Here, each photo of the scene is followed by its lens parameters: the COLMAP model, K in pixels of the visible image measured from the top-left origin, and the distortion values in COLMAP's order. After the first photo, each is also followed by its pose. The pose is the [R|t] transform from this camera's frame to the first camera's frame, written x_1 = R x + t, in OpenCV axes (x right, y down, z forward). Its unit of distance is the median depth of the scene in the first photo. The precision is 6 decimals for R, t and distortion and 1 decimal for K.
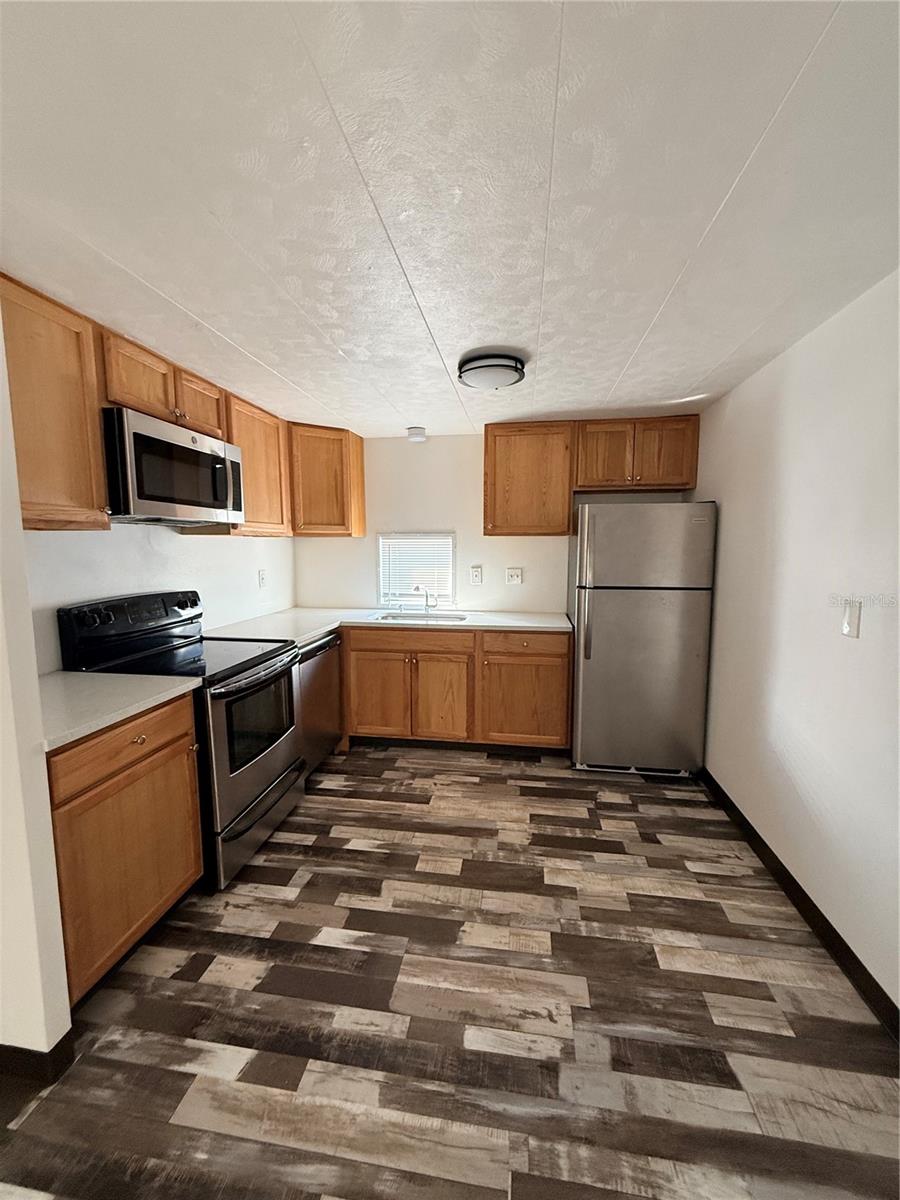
lens RADIAL K [[477.4, 0, 451.6], [0, 477.4, 597.8], [0, 0, 1]] dist [0.000357, 0.000198]
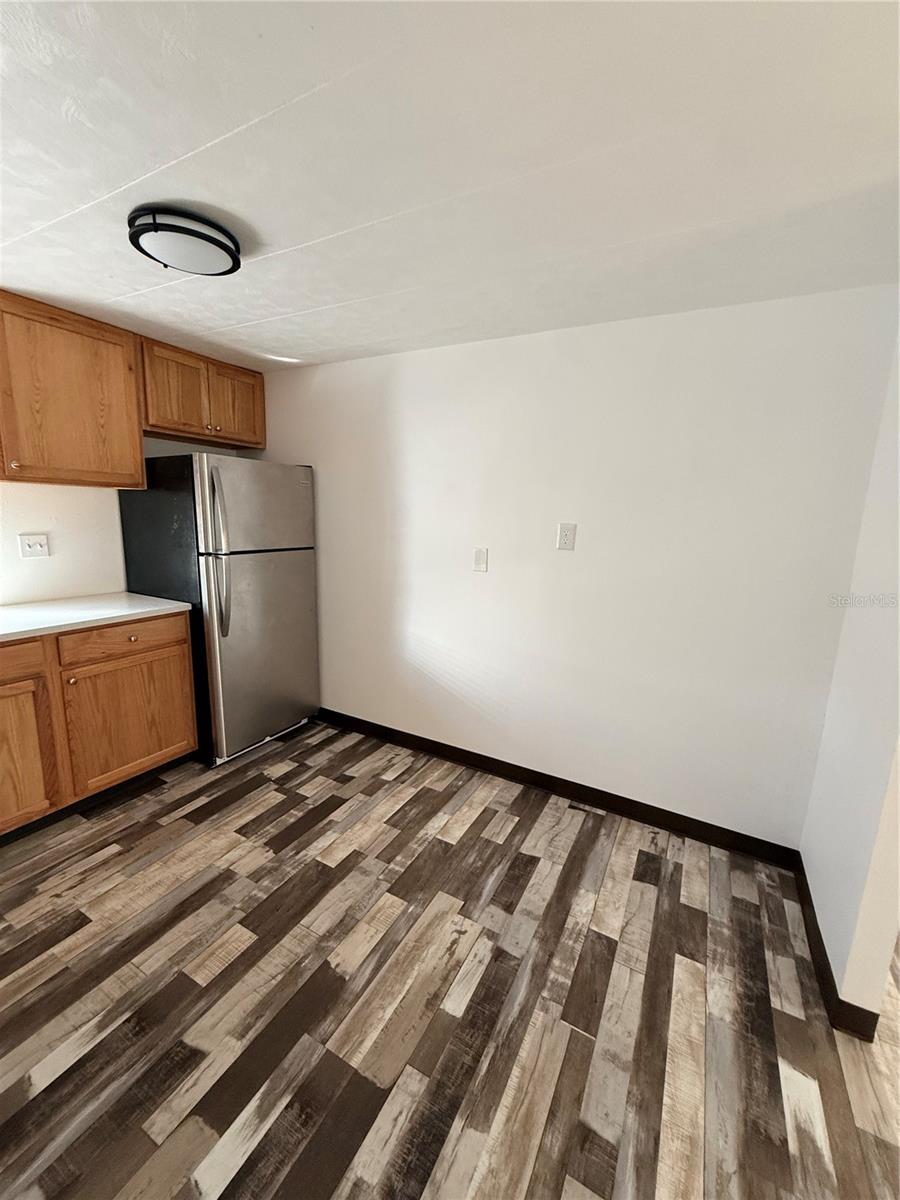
lens RADIAL K [[477.4, 0, 452.6], [0, 477.4, 597.9], [0, 0, 1]] dist [0.000357, 0.000198]
pose [[0.336251, -0.151166, 0.929561, -0.466585], [0.072135, 0.988268, 0.134620, -0.035255], [-0.939006, 0.021787, 0.343211, 0.394831]]
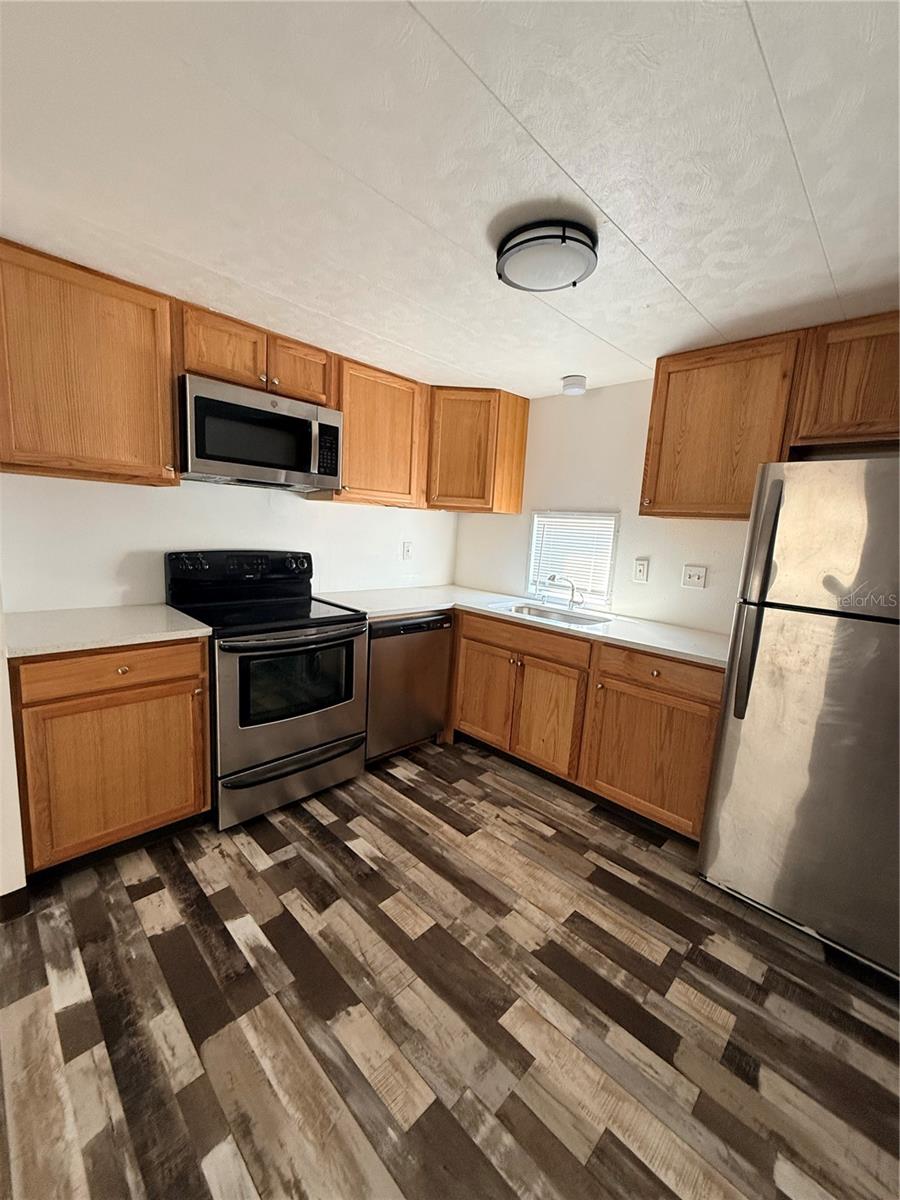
lens RADIAL K [[477.4, 0, 451.6], [0, 477.4, 598.7], [0, 0, 1]] dist [0.000357, 0.000198]
pose [[0.810162, 0.135997, -0.570213, 0.396252], [-0.122991, 0.990501, 0.061490, -0.020529], [0.573159, 0.020314, 0.819192, 0.357090]]
